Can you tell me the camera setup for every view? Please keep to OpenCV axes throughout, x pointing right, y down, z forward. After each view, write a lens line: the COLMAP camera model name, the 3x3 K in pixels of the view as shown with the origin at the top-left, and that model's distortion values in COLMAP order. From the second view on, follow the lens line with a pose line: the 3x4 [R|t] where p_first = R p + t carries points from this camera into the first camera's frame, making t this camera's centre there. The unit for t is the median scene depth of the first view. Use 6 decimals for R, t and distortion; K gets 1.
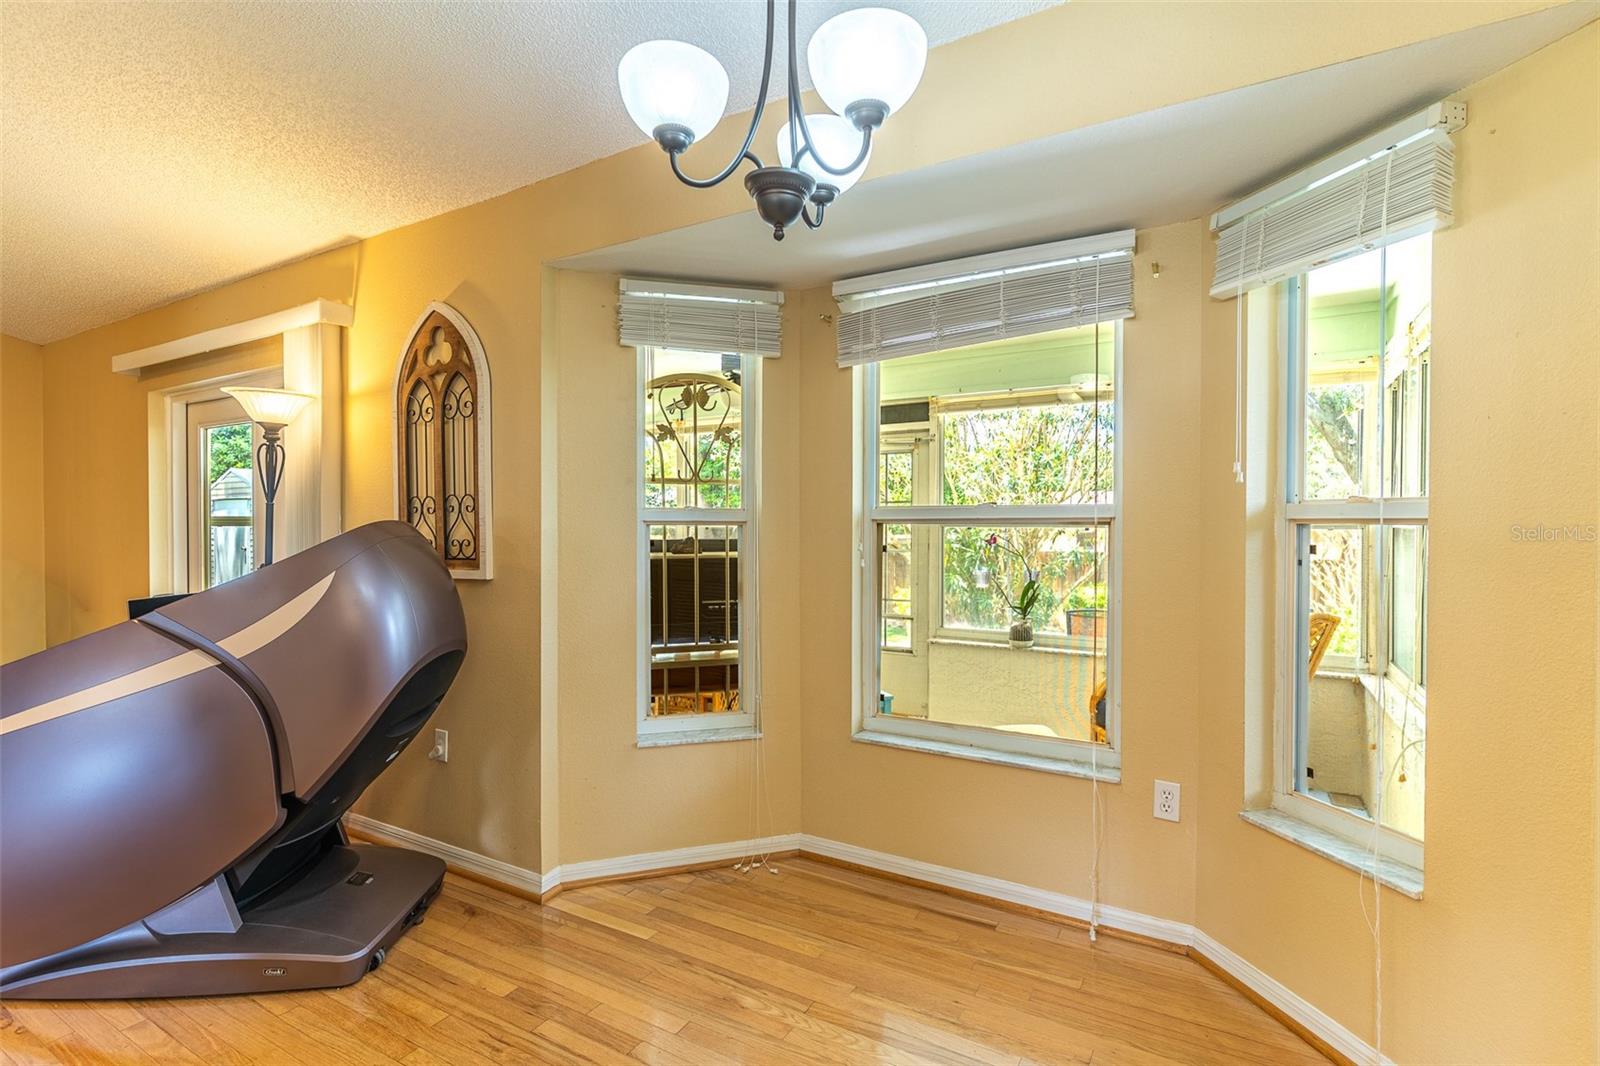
lens RADIAL K [[768.5, 0, 788.1], [0, 768.5, 533.1], [0, 0, 1]] dist [-0.000653, 0.001224]
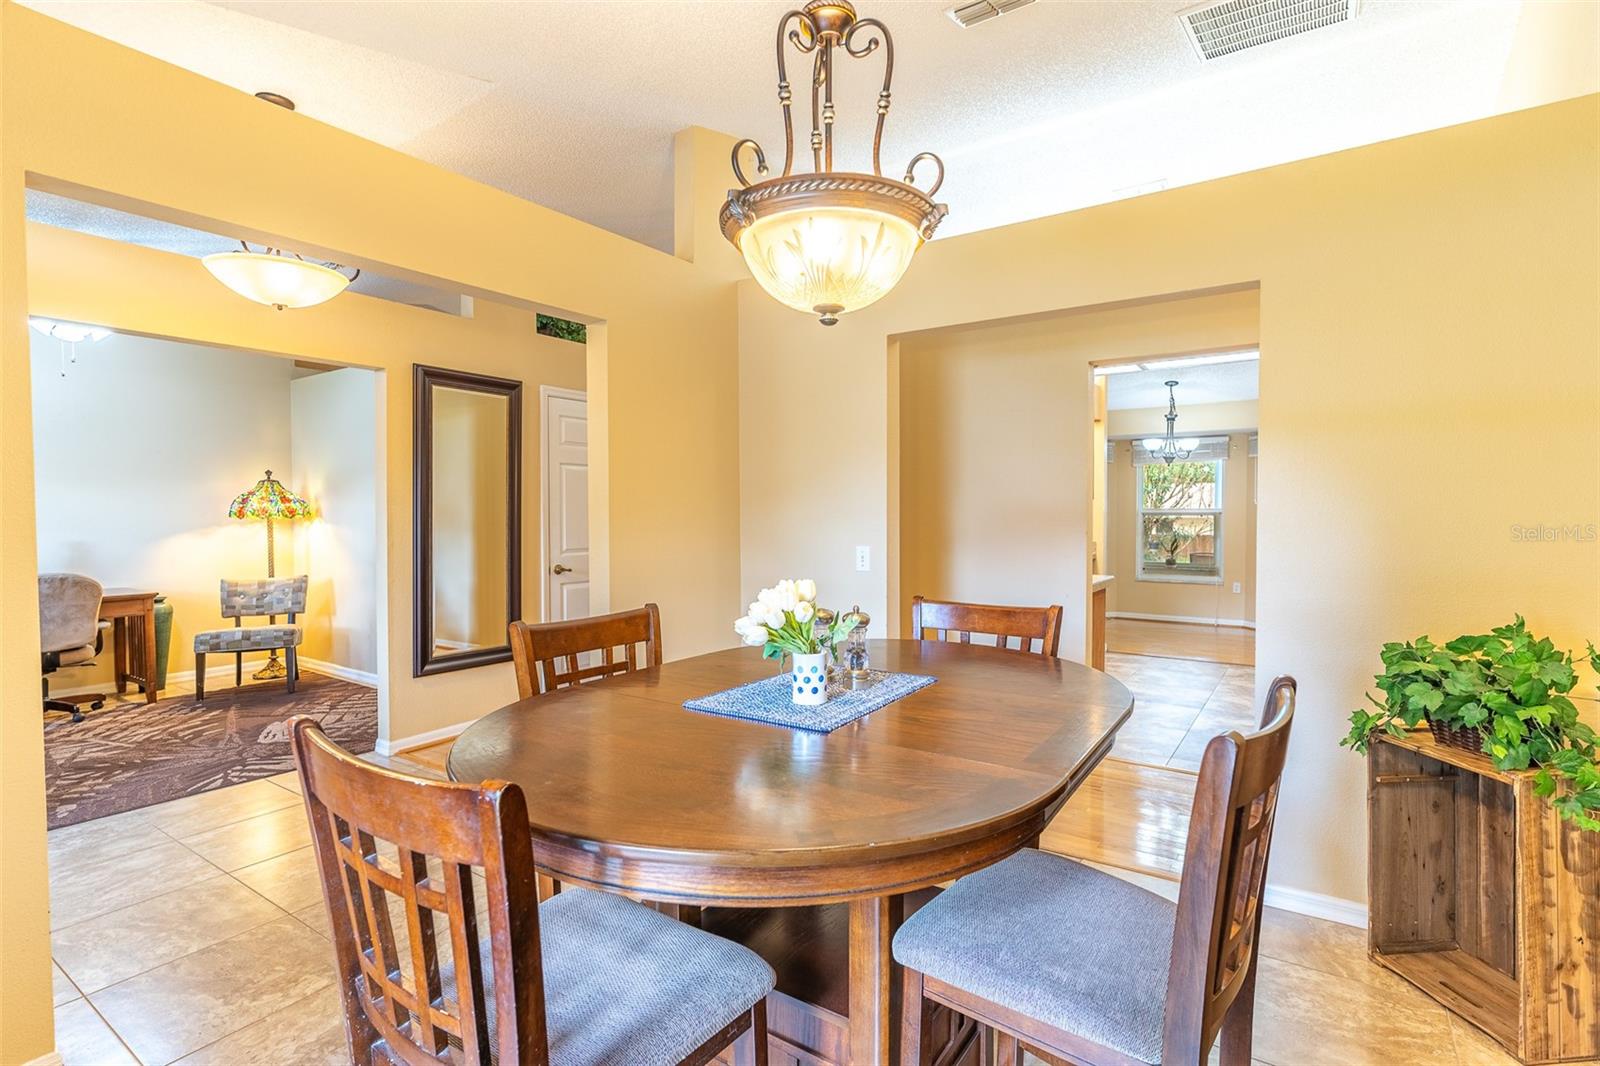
lens RADIAL K [[768.5, 0, 795.3], [0, 768.5, 527.6], [0, 0, 1]] dist [-0.000653, 0.001224]
pose [[0.997990, 0.001450, -0.063352, -1.100321], [-0.000835, 0.999952, 0.009728, 0.012848], [0.063363, -0.009655, 0.997944, -2.229902]]
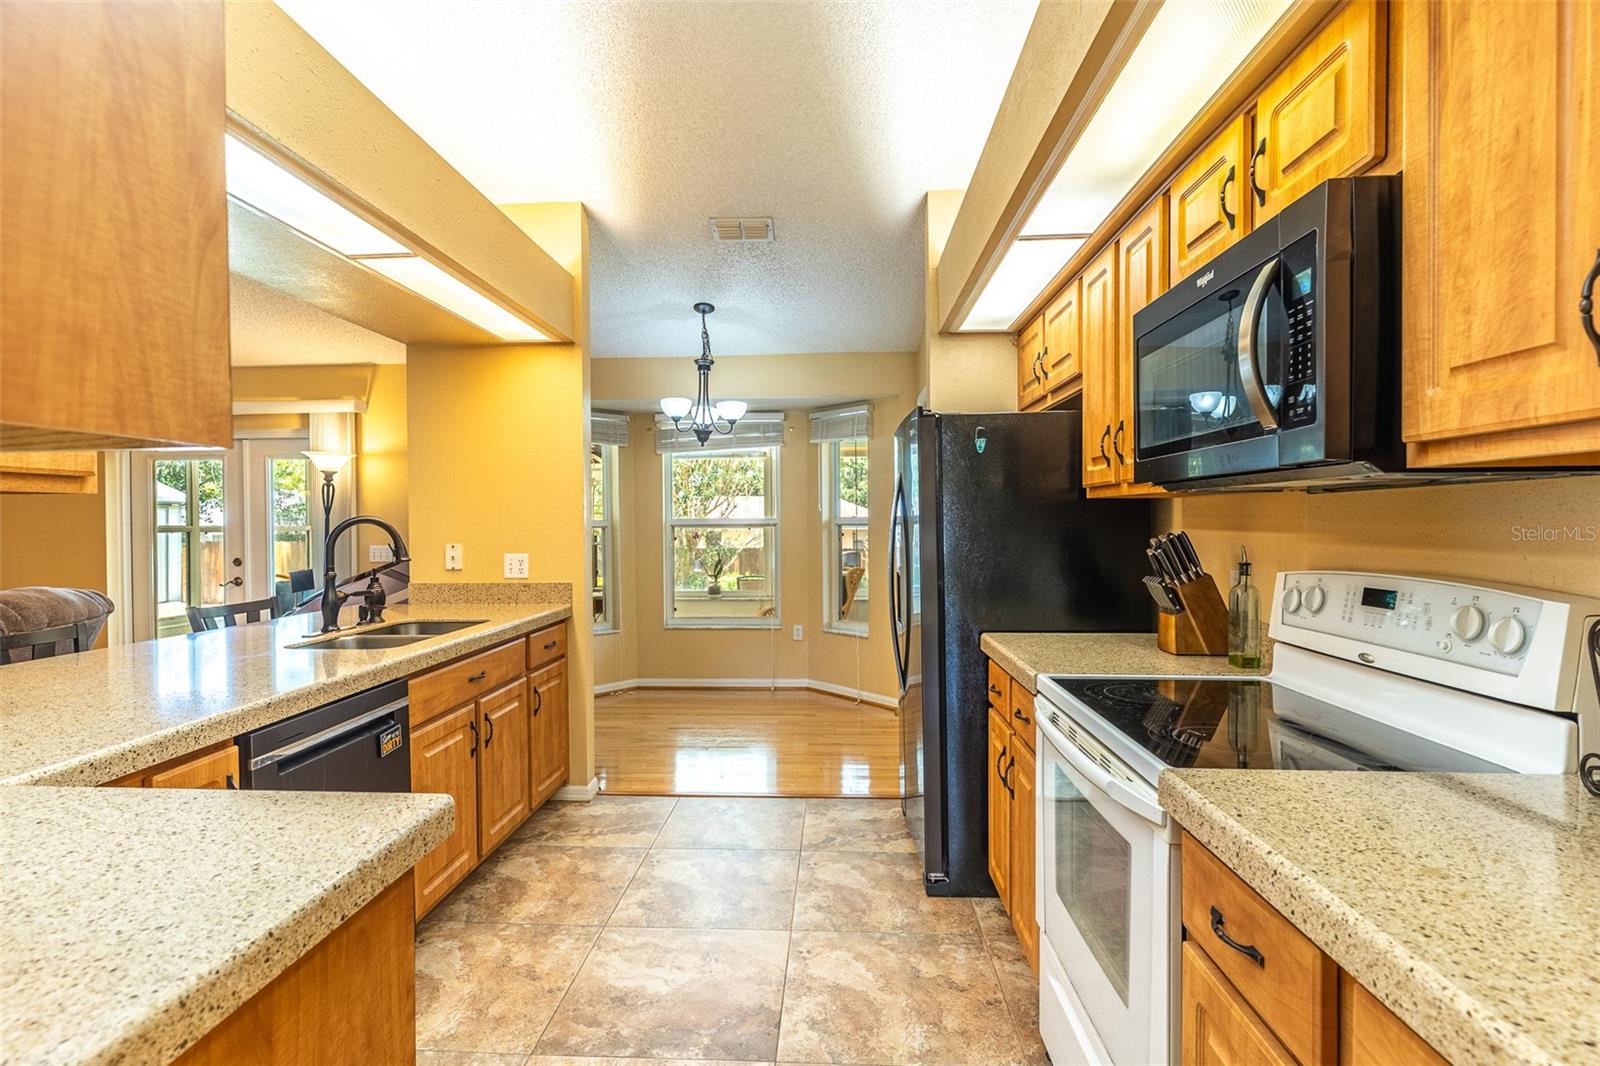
lens RADIAL K [[801.8, 0, 796.6], [0, 801.8, 525.2], [0, 0, 1]] dist [-0.001049, -0.001140]
pose [[0.884192, -0.008143, 0.467053, -0.595938], [0.013971, 0.999862, -0.009016, 0.007872], [-0.466915, 0.014497, 0.884183, -1.077943]]
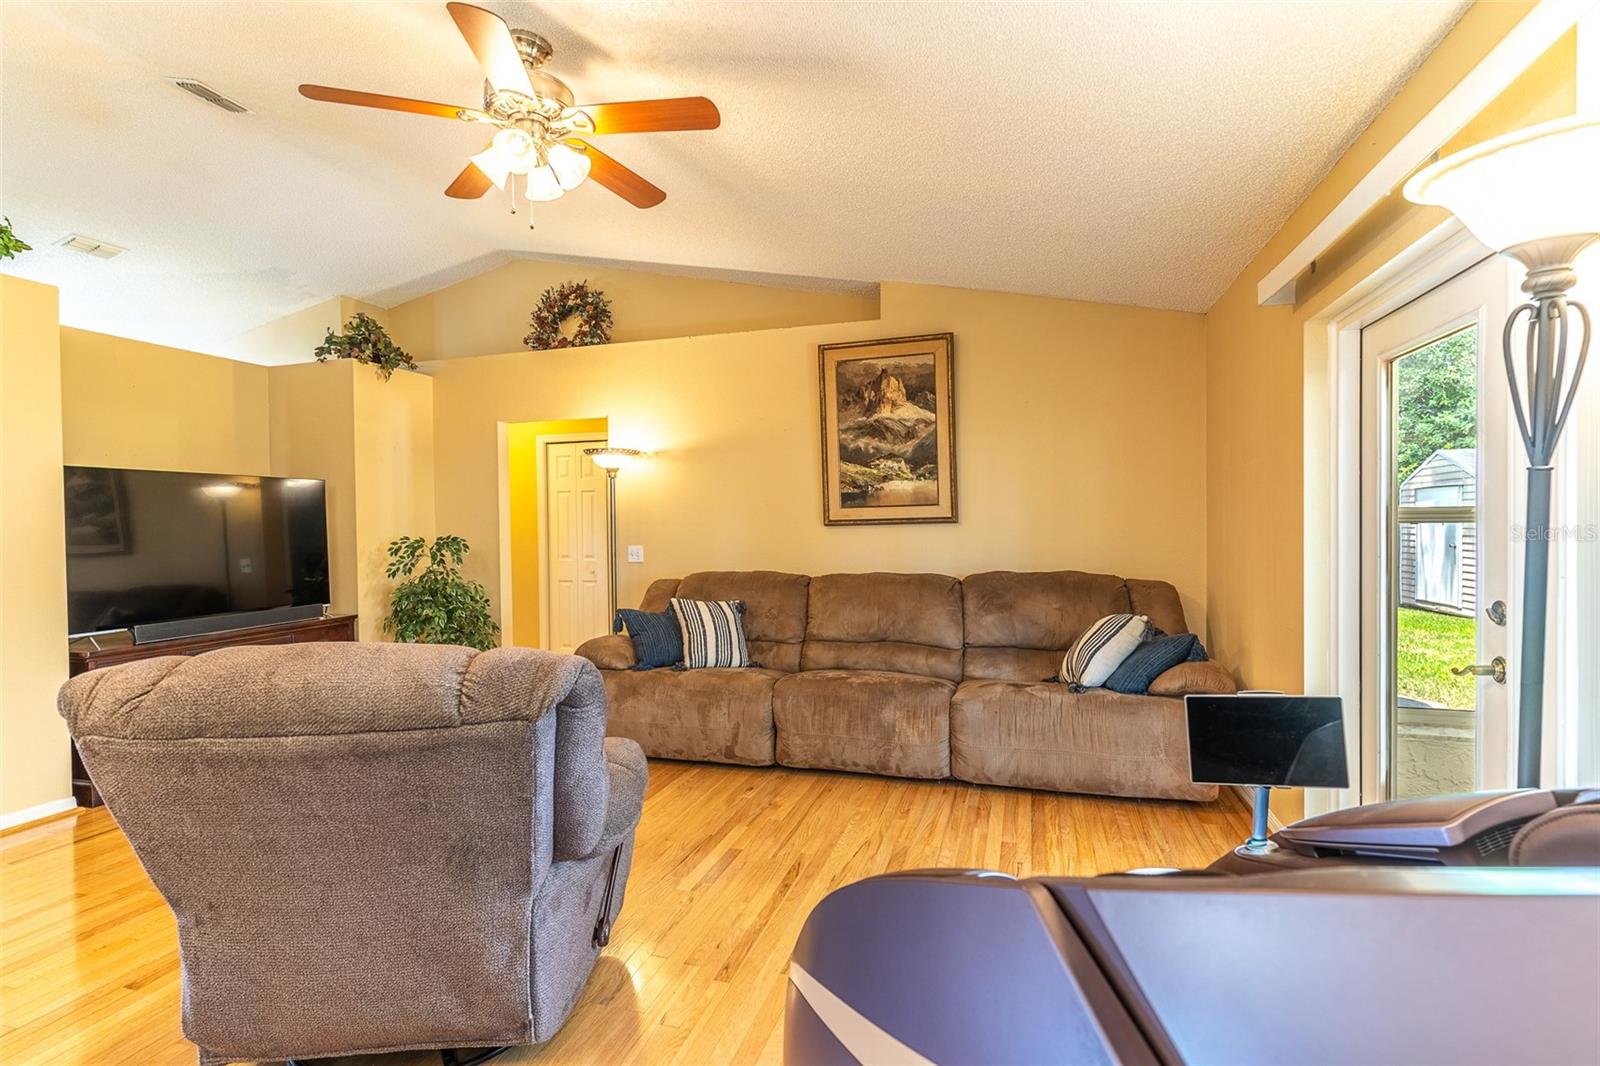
lens RADIAL K [[768.5, 0, 795.9], [0, 768.5, 529.6], [0, 0, 1]] dist [-0.000653, 0.001224]
pose [[0.245009, 0.006806, -0.969497, -0.416642], [0.000227, 0.999975, 0.007077, -0.012523], [0.969521, -0.001954, 0.245001, 0.581417]]
